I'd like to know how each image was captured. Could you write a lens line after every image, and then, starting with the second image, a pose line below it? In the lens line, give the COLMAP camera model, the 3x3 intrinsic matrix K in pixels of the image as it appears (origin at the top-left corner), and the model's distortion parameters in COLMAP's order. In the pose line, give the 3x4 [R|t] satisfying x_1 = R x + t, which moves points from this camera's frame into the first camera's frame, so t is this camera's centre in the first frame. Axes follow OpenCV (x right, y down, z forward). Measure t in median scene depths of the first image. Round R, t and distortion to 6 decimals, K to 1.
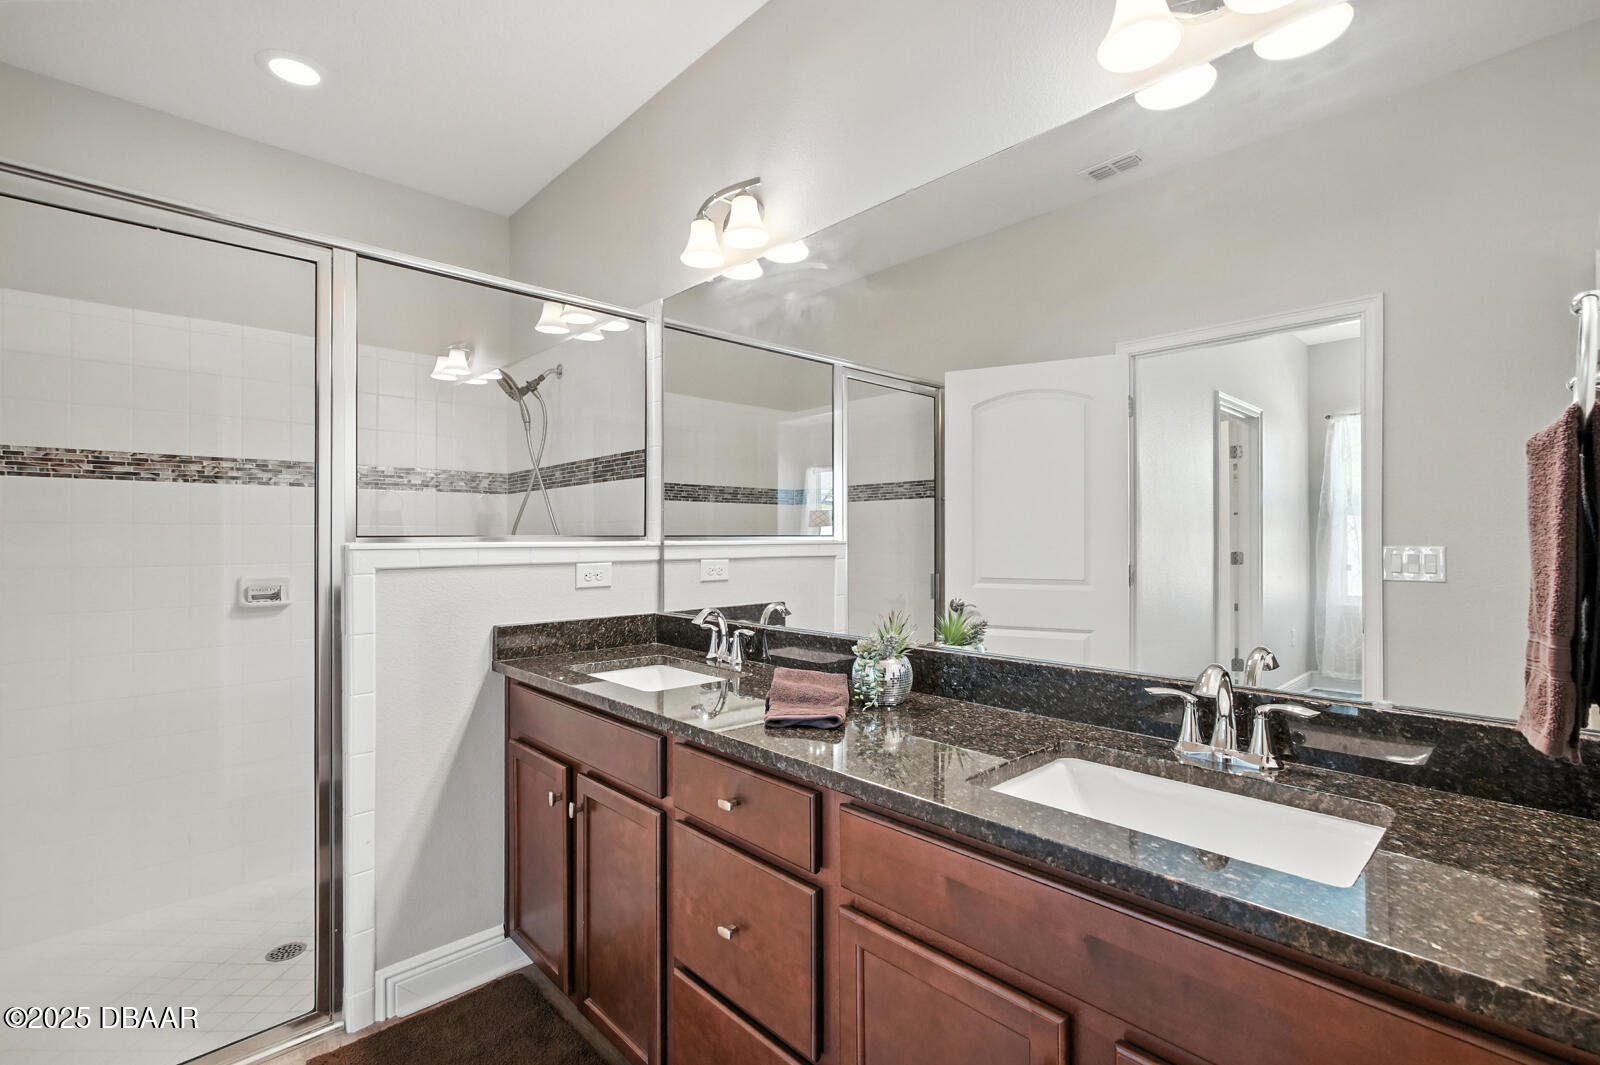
lens RADIAL K [[718.7, 0, 806.6], [0, 718.7, 531.1], [0, 0, 1]] dist [0.002334, 0.000513]
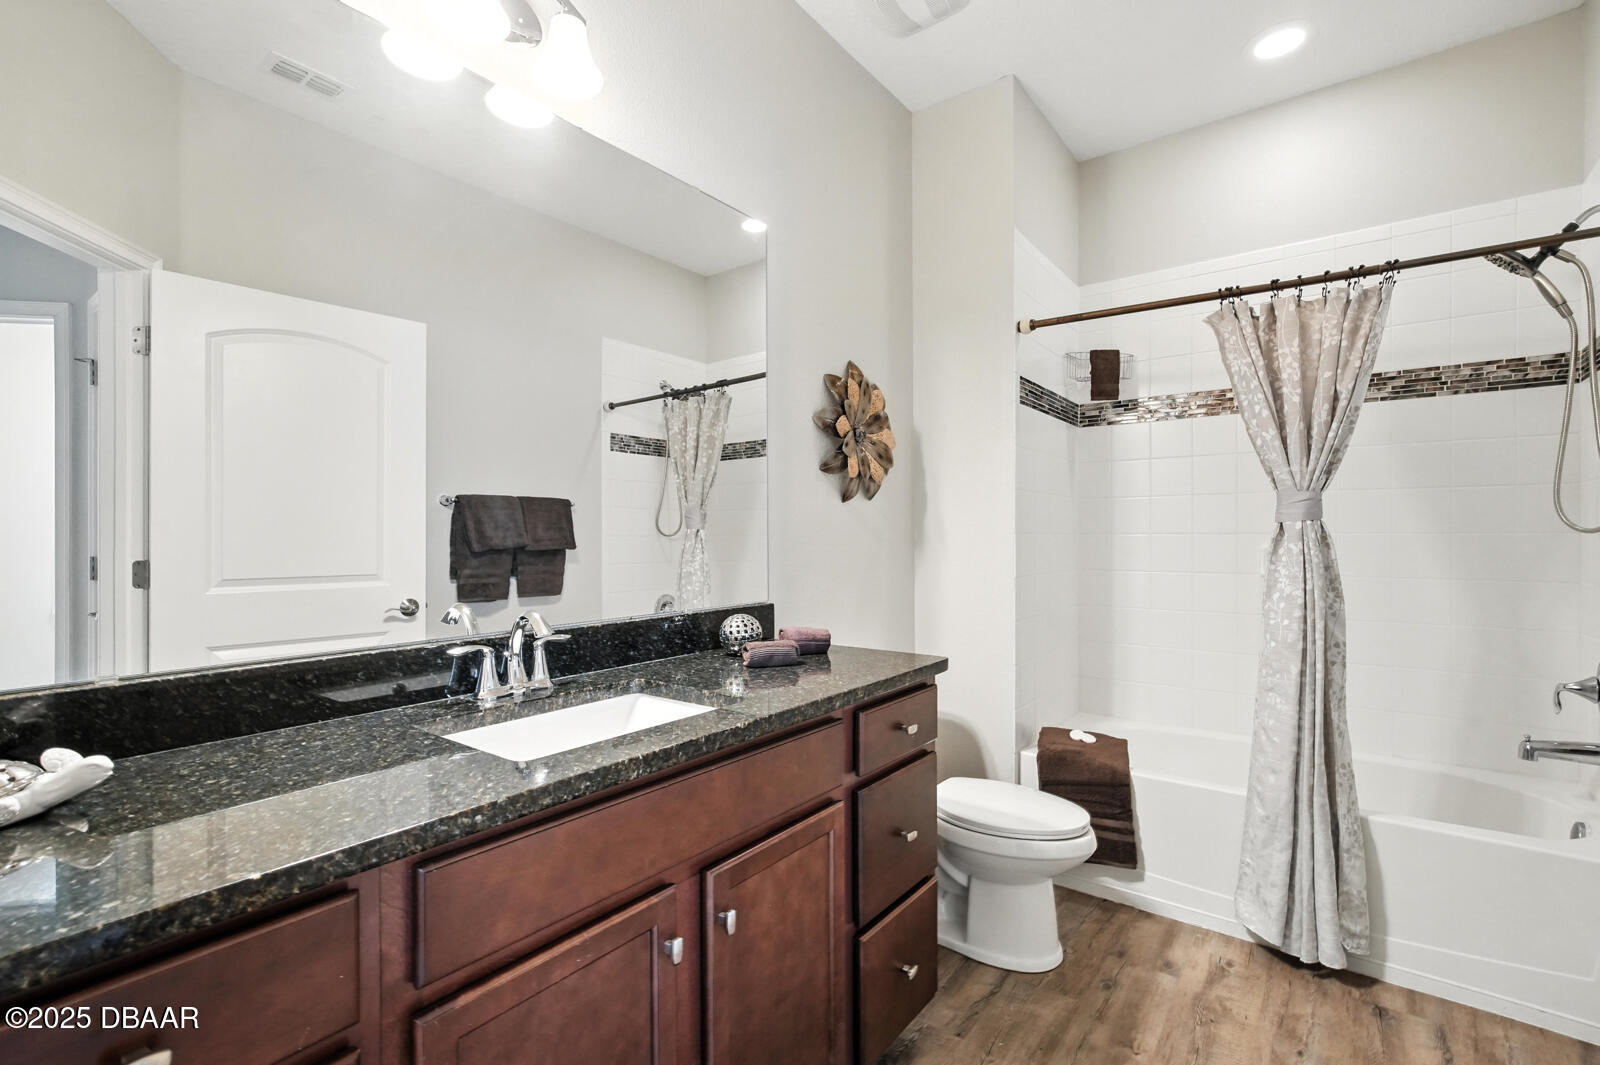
lens RADIAL K [[718.7, 0, 806.6], [0, 718.7, 531.1], [0, 0, 1]] dist [0.002334, 0.000513]
pose [[-0.154482, -0.022823, 0.987732, -0.689977], [-0.015234, 0.999669, 0.020716, 0.012846], [-0.987878, -0.011847, -0.154778, 0.694189]]
